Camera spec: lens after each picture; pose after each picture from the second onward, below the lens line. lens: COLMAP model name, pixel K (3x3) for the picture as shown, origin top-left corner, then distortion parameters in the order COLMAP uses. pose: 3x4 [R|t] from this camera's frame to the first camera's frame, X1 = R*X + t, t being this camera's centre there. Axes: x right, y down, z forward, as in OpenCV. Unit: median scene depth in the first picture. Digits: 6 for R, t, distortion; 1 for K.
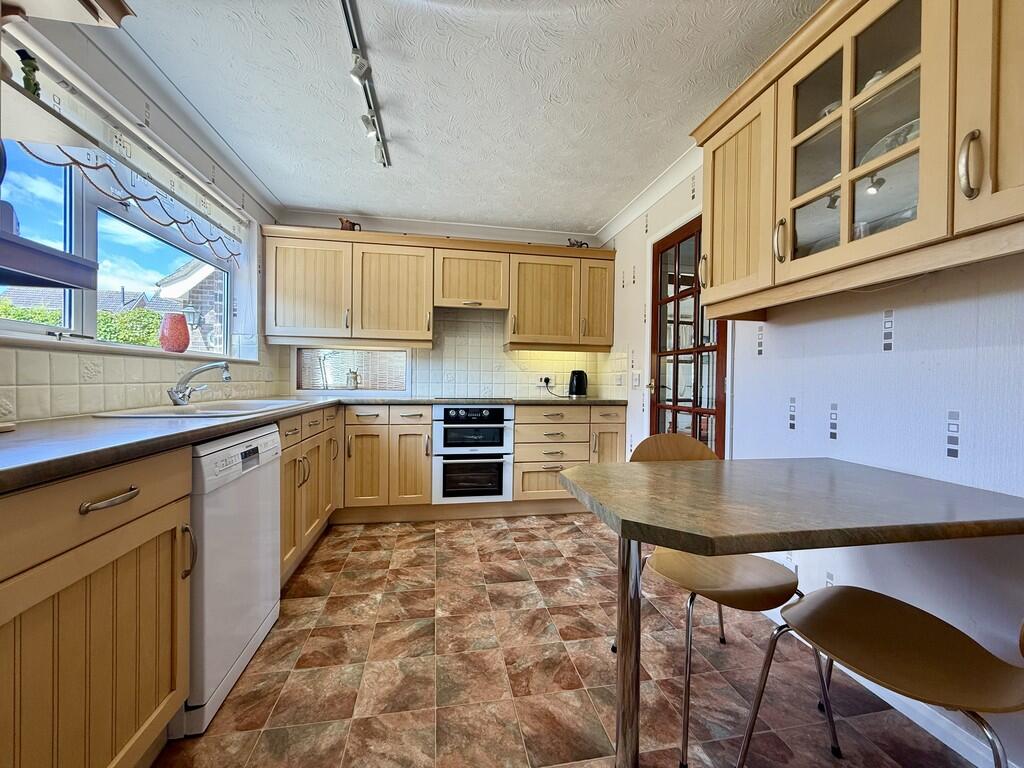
lens RADIAL K [[407.0, 0, 507.4], [0, 407.0, 382.8], [0, 0, 1]] dist [0.000659, 0.000588]
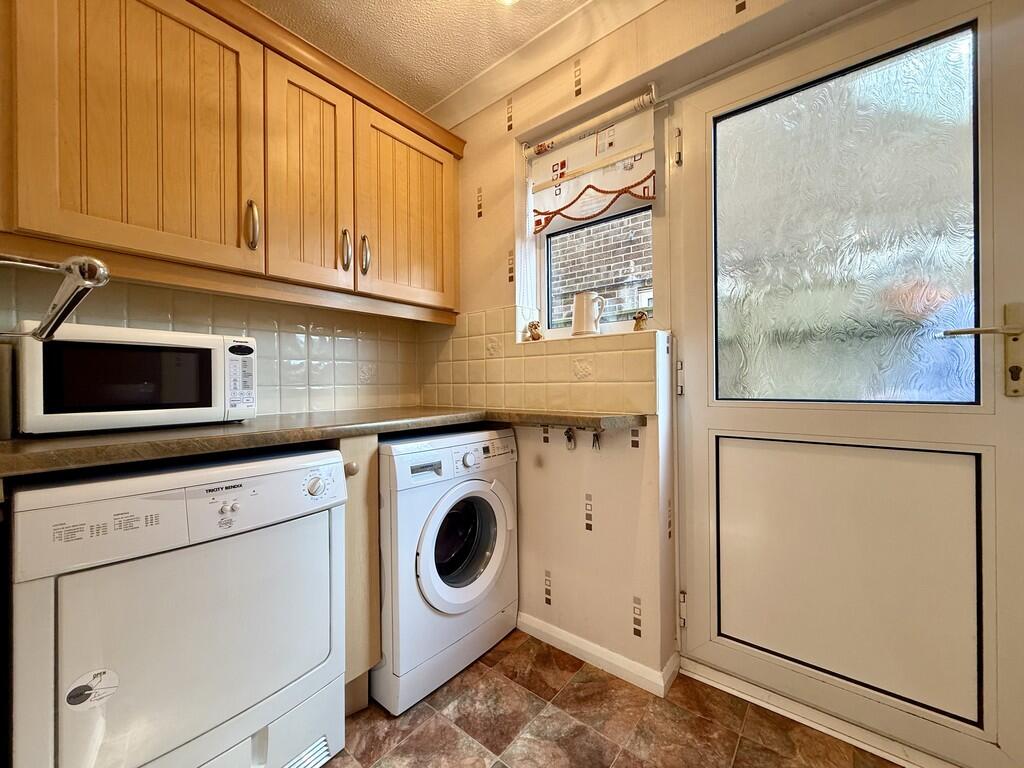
lens RADIAL K [[407.0, 0, 504.5], [0, 407.0, 388.0], [0, 0, 1]] dist [0.000659, 0.000588]
pose [[-0.644760, -0.003358, 0.764378, -0.411691], [0.005746, 0.999941, 0.009239, -0.003926], [-0.764363, 0.010349, -0.644703, 1.580546]]
